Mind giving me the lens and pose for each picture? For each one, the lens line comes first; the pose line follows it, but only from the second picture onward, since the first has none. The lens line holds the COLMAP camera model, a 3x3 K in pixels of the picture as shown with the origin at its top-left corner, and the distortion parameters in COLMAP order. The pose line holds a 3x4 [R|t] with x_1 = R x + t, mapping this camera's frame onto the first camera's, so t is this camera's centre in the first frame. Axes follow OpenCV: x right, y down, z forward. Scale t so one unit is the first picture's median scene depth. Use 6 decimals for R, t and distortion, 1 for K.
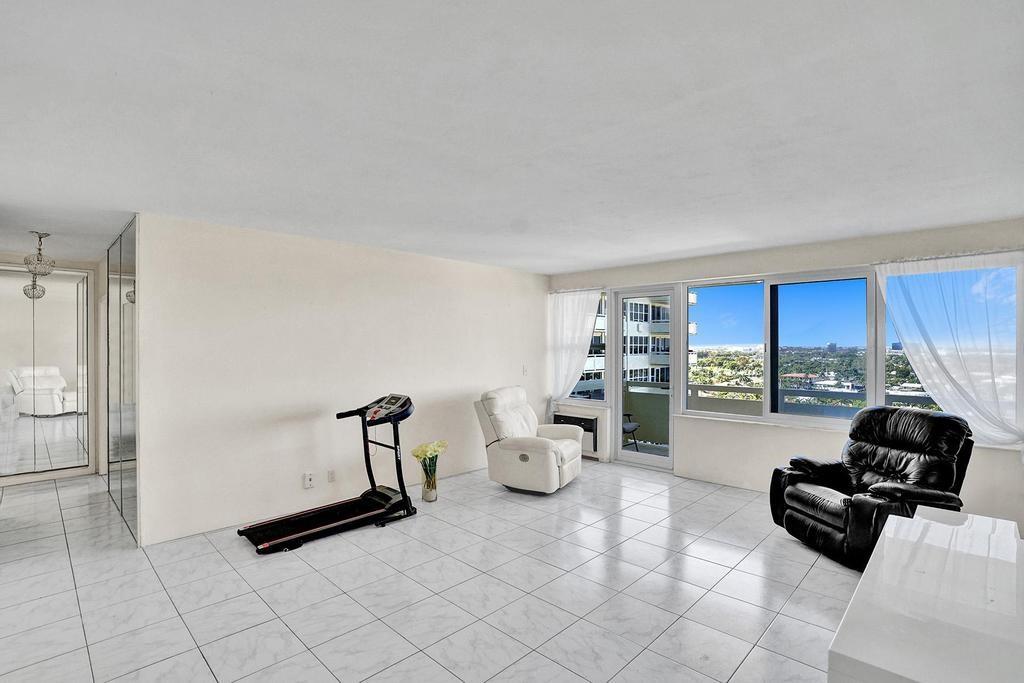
lens RADIAL K [[486.8, 0, 499.7], [0, 486.8, 349.3], [0, 0, 1]] dist [-0.059487, 0.019729]
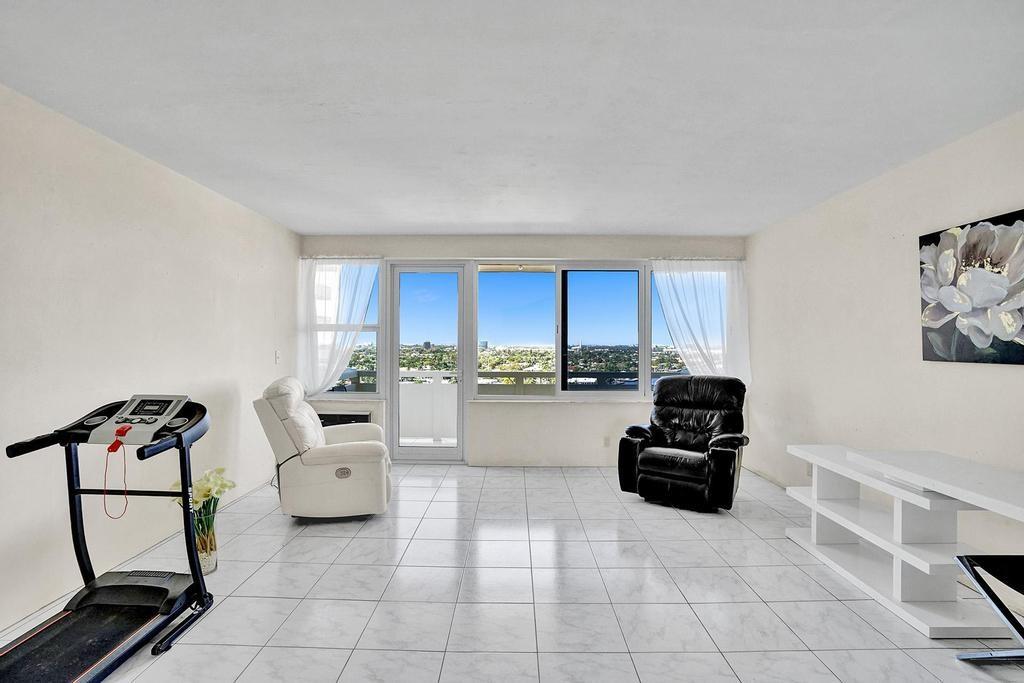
lens RADIAL K [[486.8, 0, 510.0], [0, 486.8, 338.8], [0, 0, 1]] dist [-0.059487, 0.019729]
pose [[0.714191, 0.010393, 0.699874, -0.296540], [0.000414, 0.999883, -0.015271, 0.037764], [-0.699951, 0.011197, 0.714103, 0.339226]]
